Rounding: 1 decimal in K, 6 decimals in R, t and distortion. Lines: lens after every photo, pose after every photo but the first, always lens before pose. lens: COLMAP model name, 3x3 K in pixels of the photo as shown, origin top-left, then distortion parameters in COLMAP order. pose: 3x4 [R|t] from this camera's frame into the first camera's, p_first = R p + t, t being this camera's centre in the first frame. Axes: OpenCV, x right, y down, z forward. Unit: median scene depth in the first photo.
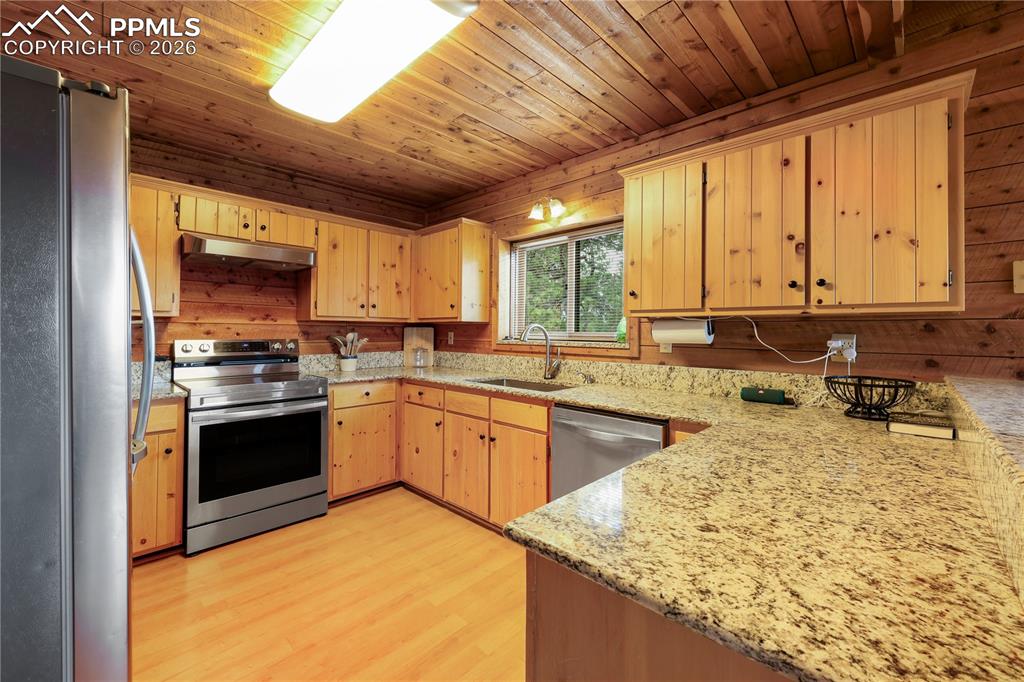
lens RADIAL K [[412.7, 0, 513.2], [0, 412.7, 335.0], [0, 0, 1]] dist [-0.001347, -0.000097]
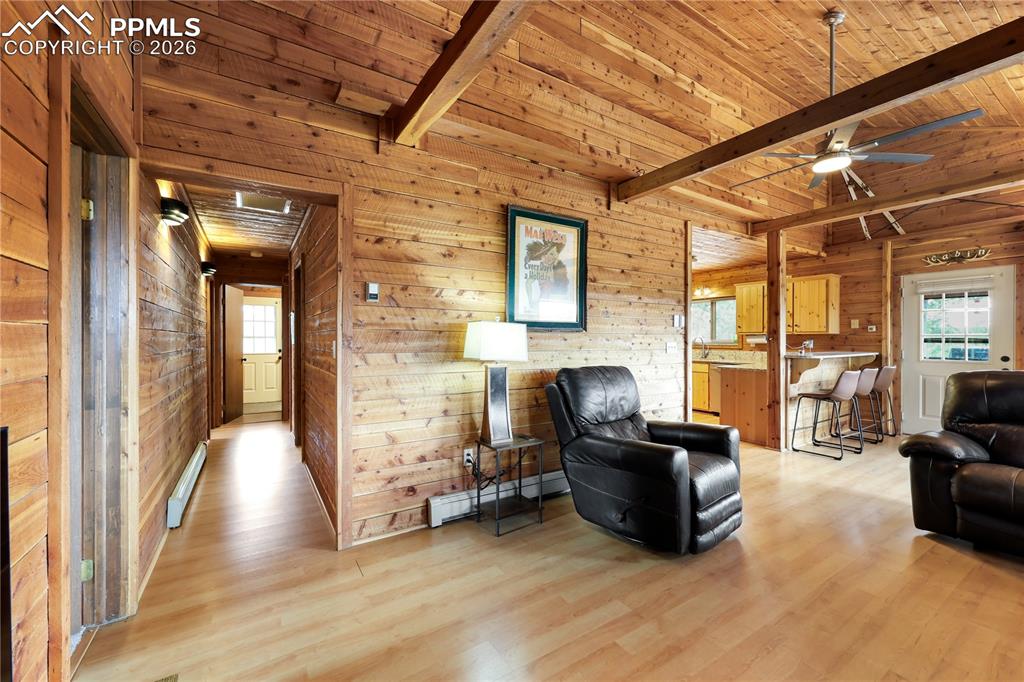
lens RADIAL K [[412.7, 0, 512.9], [0, 412.7, 342.7], [0, 0, 1]] dist [-0.001347, -0.000097]
pose [[0.972446, -0.006734, -0.233033, -0.525614], [0.006548, 0.999977, -0.001570, 0.008197], [0.233038, 0.000001, 0.972468, -1.978075]]
